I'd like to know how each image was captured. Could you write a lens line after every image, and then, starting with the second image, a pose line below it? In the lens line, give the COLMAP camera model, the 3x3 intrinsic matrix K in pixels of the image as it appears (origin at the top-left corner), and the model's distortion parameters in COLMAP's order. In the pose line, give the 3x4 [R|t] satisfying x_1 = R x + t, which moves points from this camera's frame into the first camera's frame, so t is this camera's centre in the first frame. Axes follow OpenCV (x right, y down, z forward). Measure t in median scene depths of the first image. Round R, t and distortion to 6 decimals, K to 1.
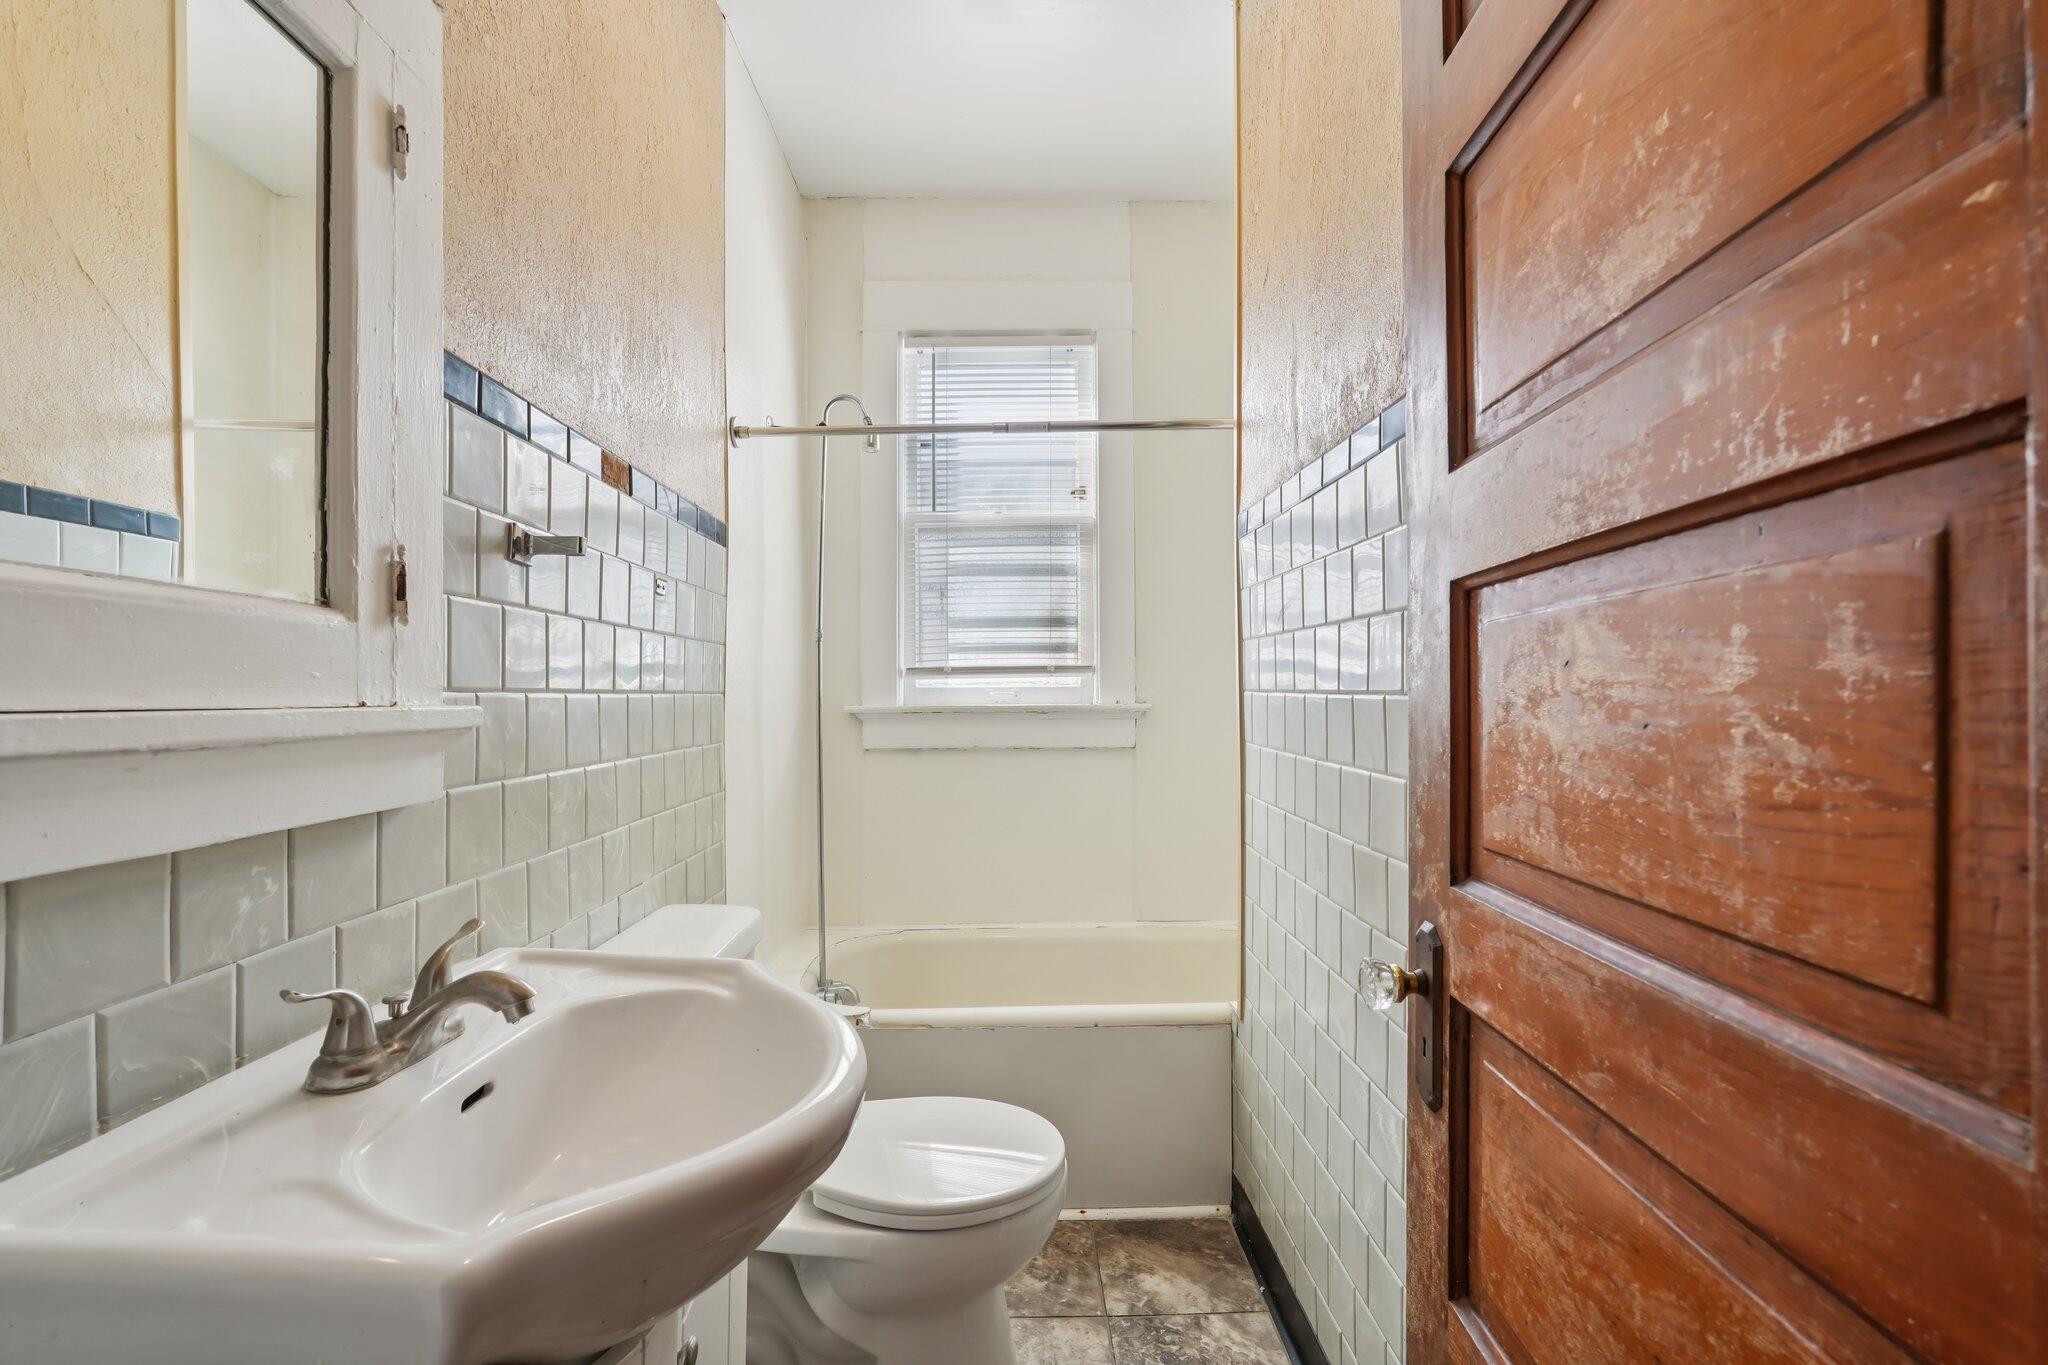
lens RADIAL K [[901.1, 0, 1034.8], [0, 901.1, 689.6], [0, 0, 1]] dist [-0.012082, 0.005181]
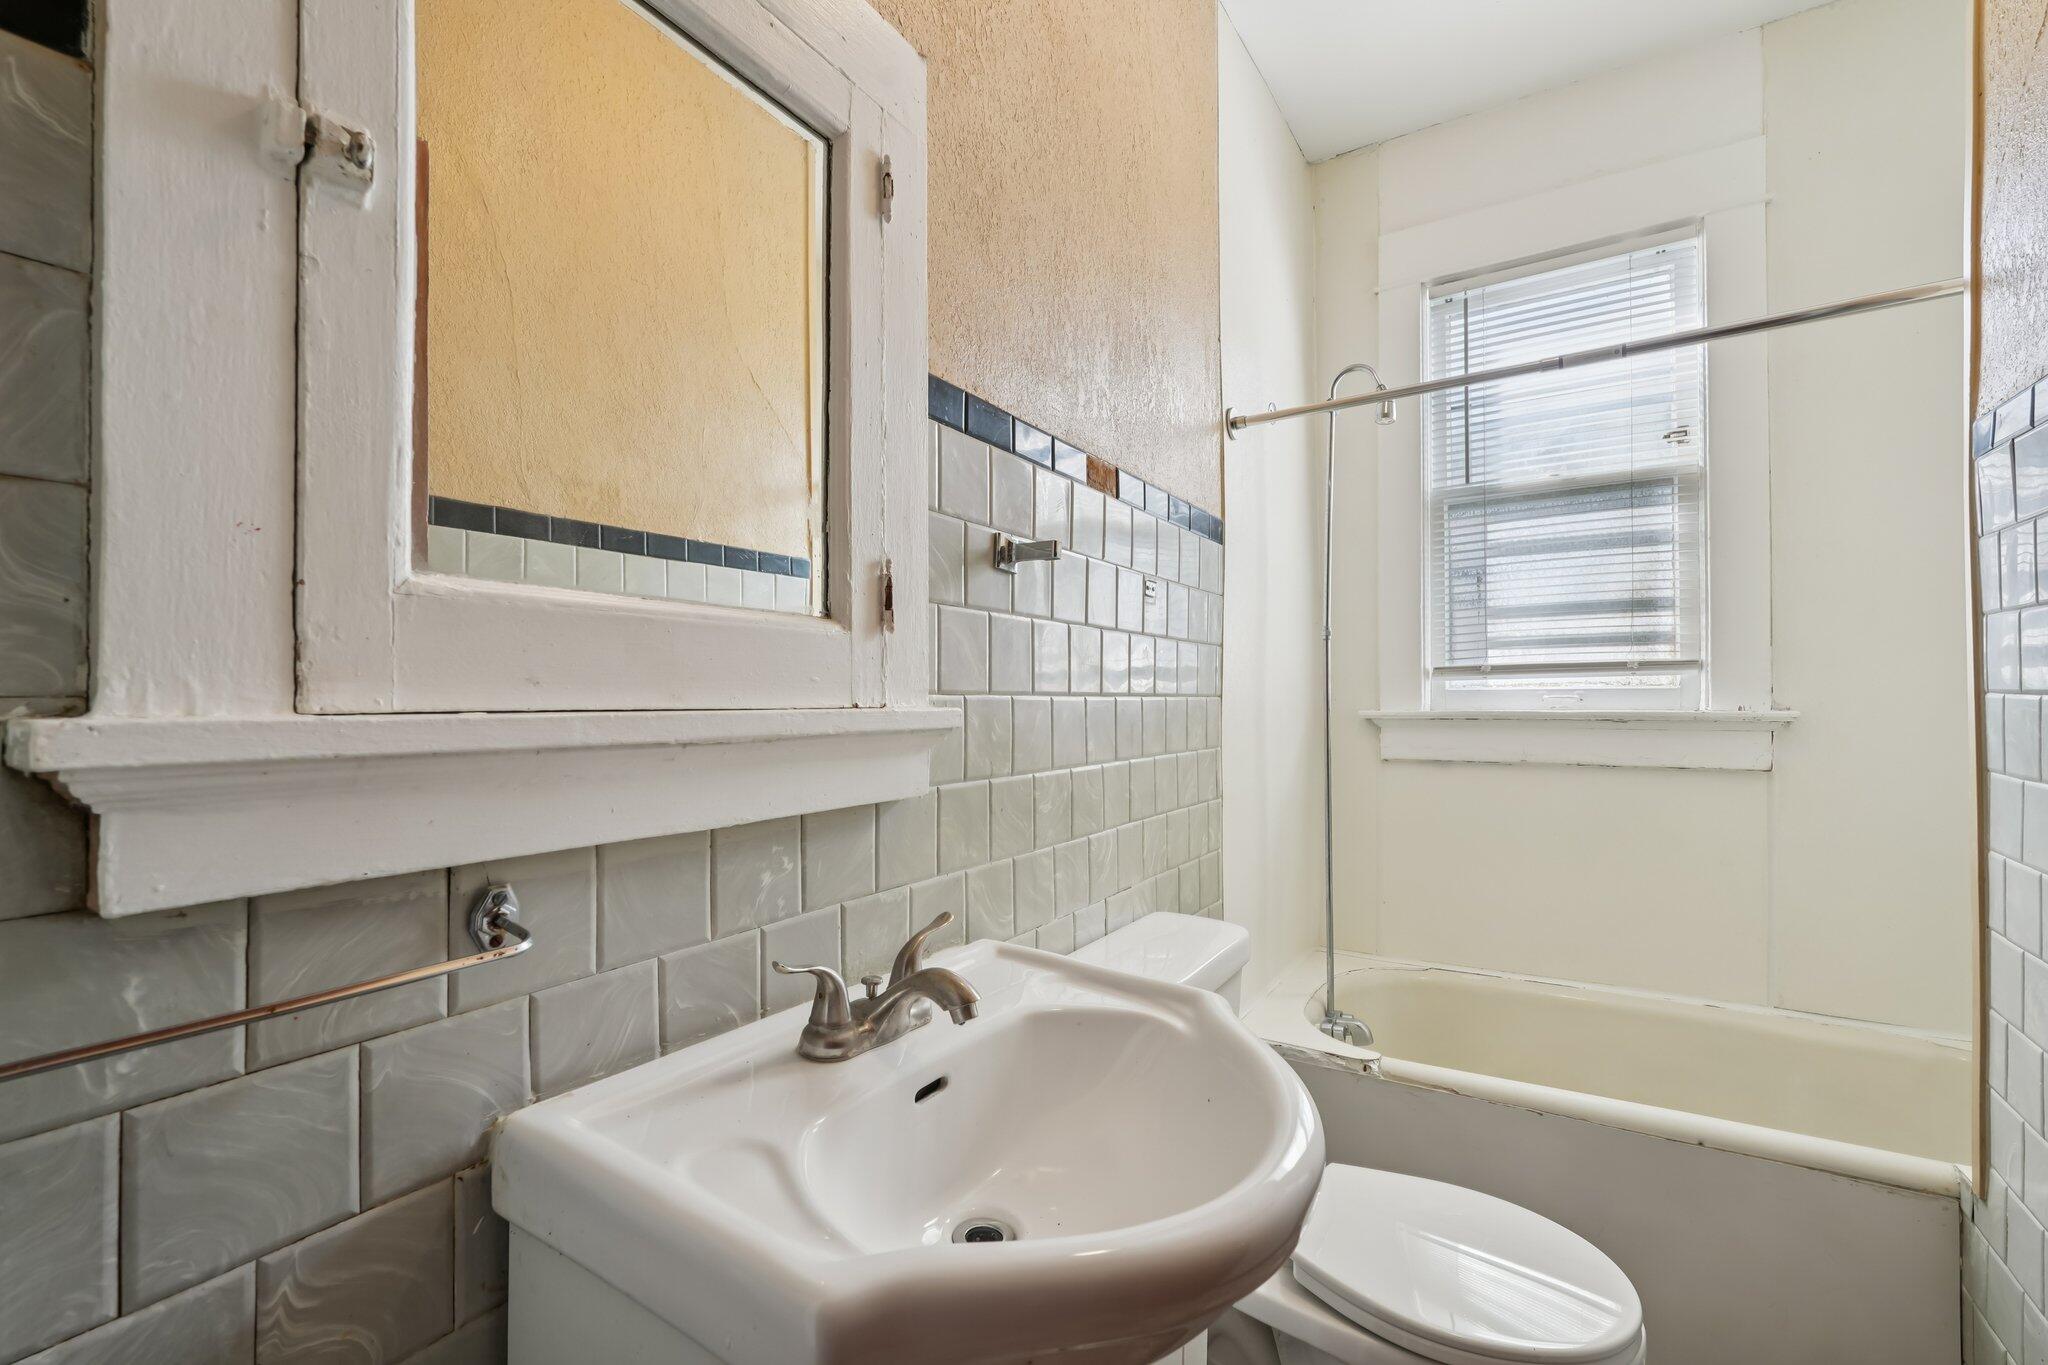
lens RADIAL K [[901.1, 0, 1020.3], [0, 901.1, 694.4], [0, 0, 1]] dist [-0.012082, 0.005181]
pose [[0.830337, -0.001351, -0.557260, 0.020952], [0.002099, 0.999998, 0.000703, 0.001252], [0.557257, -0.001754, 0.830338, 0.119305]]
